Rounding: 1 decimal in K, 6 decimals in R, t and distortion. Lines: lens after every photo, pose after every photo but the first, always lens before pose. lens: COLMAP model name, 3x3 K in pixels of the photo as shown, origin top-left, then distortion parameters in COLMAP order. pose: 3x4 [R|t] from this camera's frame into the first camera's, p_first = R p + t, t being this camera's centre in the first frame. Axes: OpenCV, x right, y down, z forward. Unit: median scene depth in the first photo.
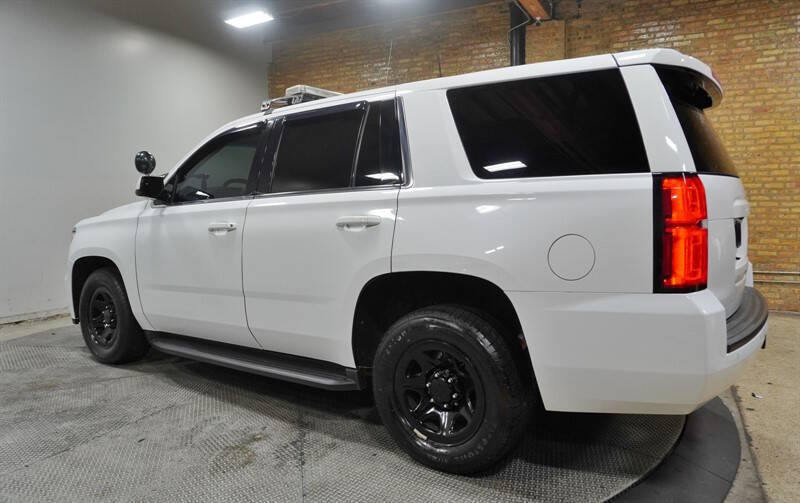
lens RADIAL K [[559.4, 0, 400.0], [0, 559.4, 251.5], [0, 0, 1]] dist [-0.046107, 0.034453]
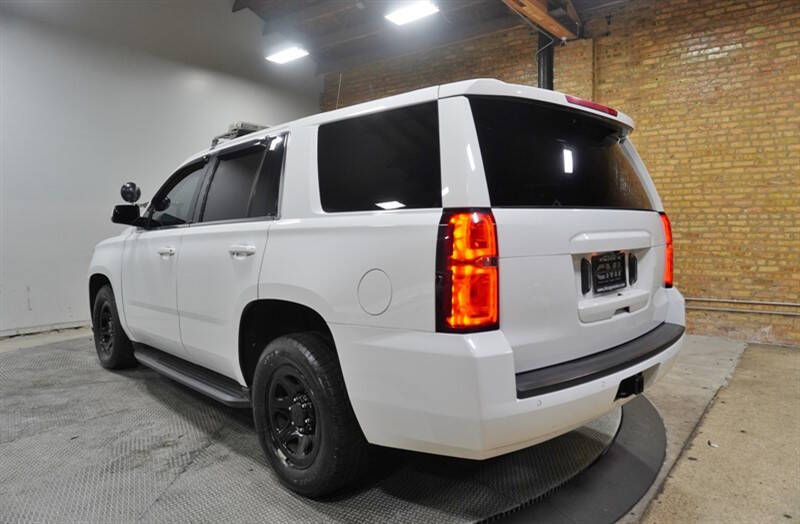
lens RADIAL K [[543.6, 0, 400.0], [0, 543.6, 262.0], [0, 0, 1]] dist [-0.041752, 0.037283]
pose [[0.981200, 0.017491, -0.192201, 0.292618], [-0.019758, 0.999756, -0.009887, -0.018783], [0.191981, 0.013499, 0.981306, 0.026080]]
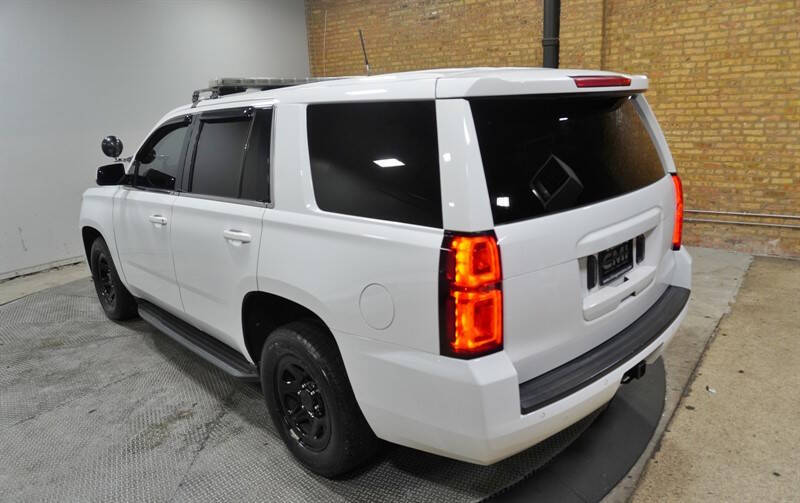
lens RADIAL K [[556.8, 0, 400.0], [0, 556.8, 251.5], [0, 0, 1]] dist [-0.046925, 0.044504]
pose [[0.981681, 0.014927, -0.189949, 0.289623], [0.020436, 0.982927, 0.182857, -0.143462], [0.189435, -0.183389, 0.964615, 0.040068]]
